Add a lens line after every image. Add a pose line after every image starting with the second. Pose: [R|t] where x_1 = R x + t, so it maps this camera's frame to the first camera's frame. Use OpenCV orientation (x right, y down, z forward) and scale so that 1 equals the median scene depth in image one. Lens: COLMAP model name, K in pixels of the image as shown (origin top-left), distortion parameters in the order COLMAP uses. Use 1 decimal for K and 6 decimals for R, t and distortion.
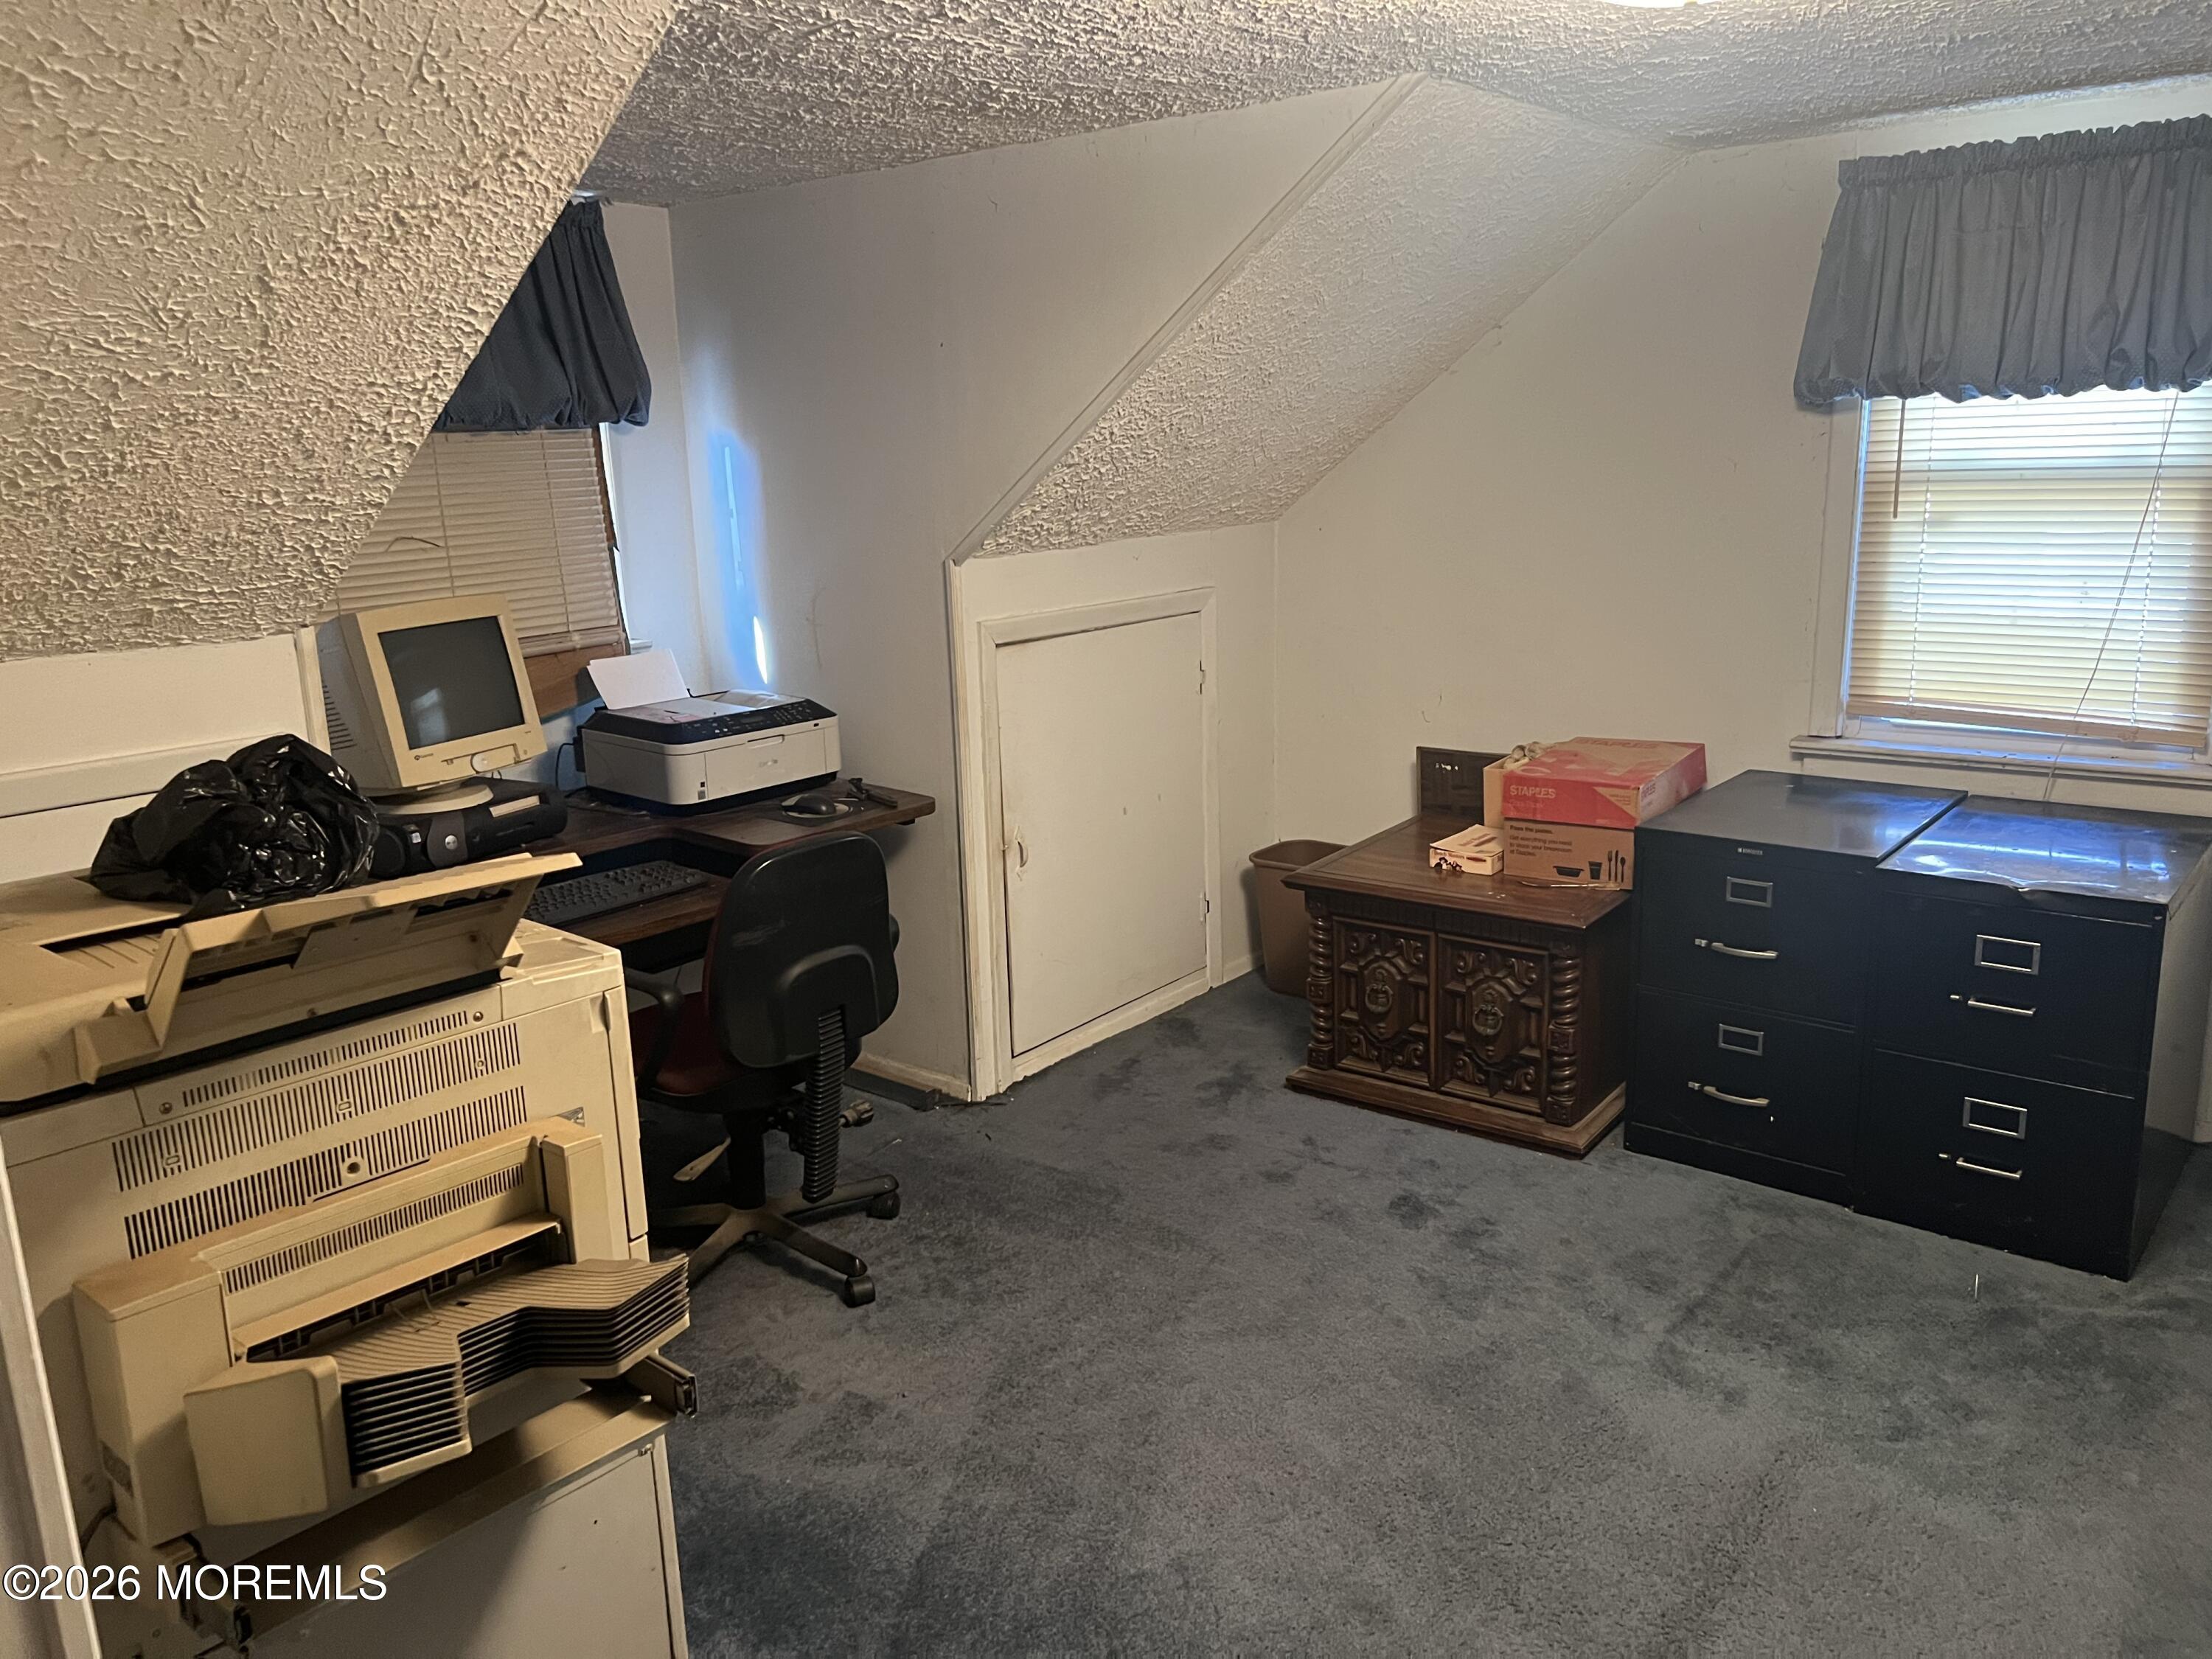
lens RADIAL K [[1620.8, 0, 1121.2], [0, 1620.8, 825.8], [0, 0, 1]] dist [0.030088, -0.054310]
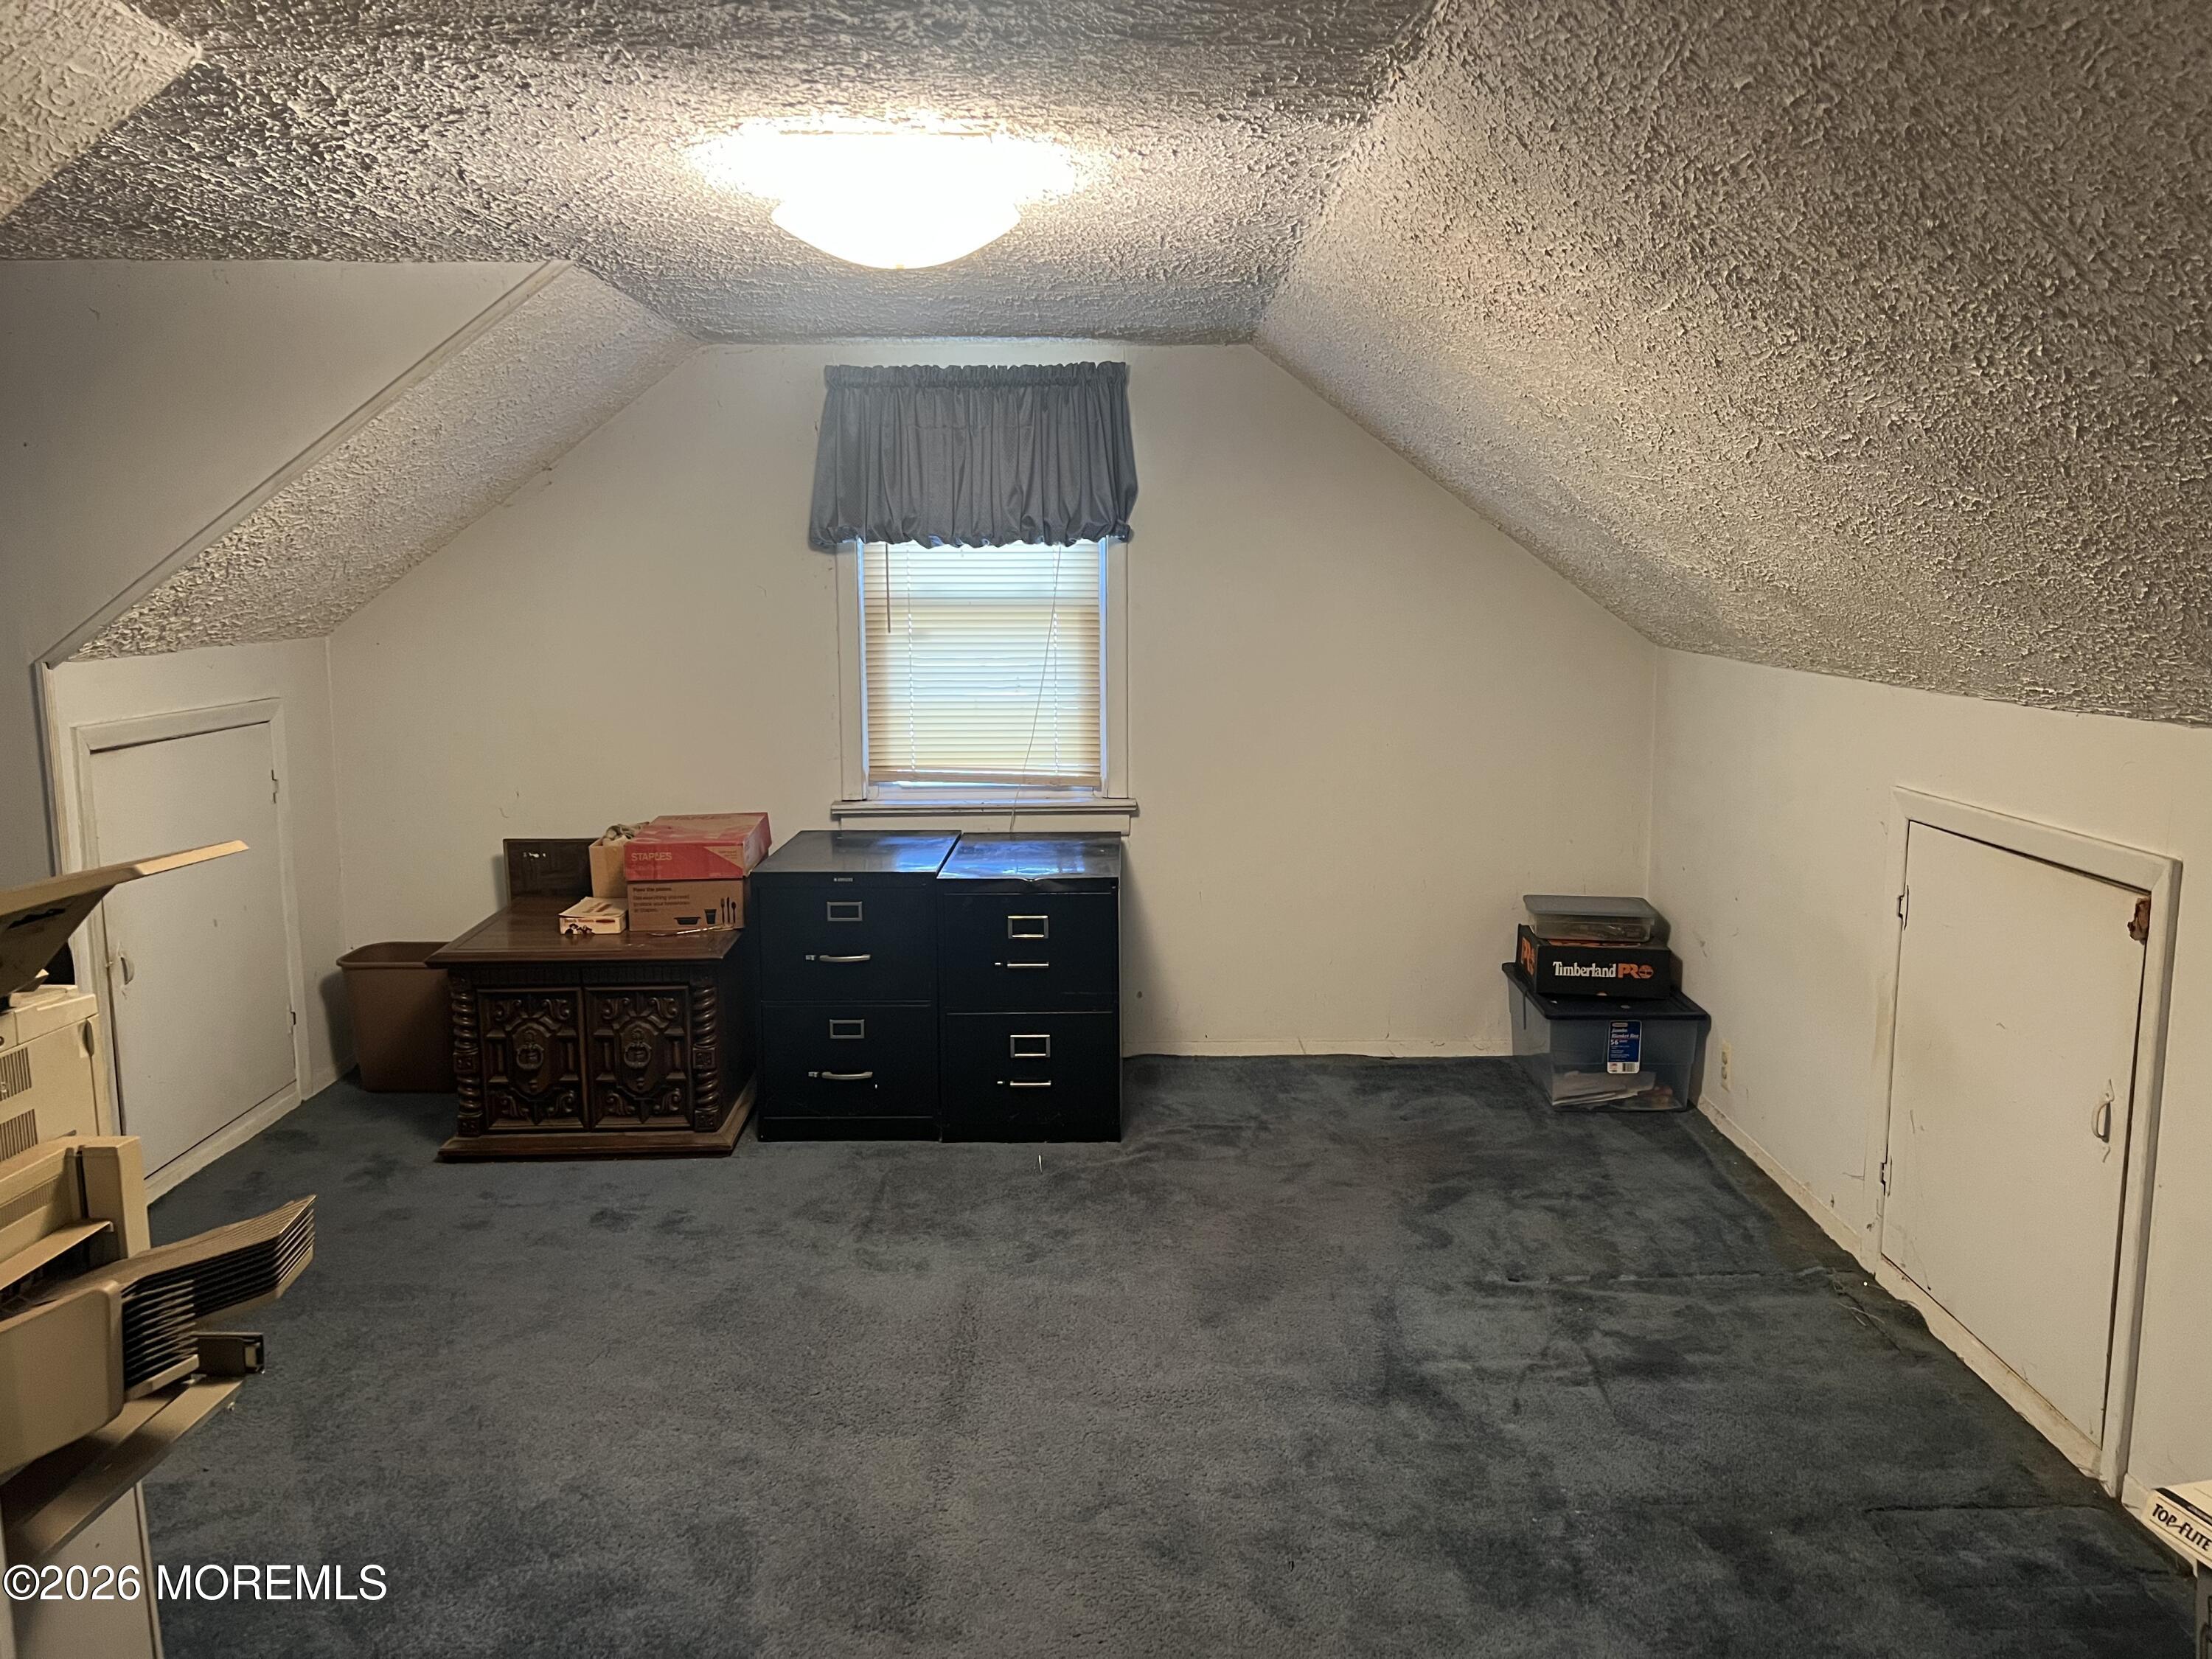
lens RADIAL K [[1620.8, 0, 1121.8], [0, 1620.8, 827.5], [0, 0, 1]] dist [0.030088, -0.054310]
pose [[0.767415, -0.063825, 0.637966, -0.245864], [0.122955, 0.991215, -0.048738, 0.059793], [-0.629251, 0.115844, 0.768521, -0.129949]]
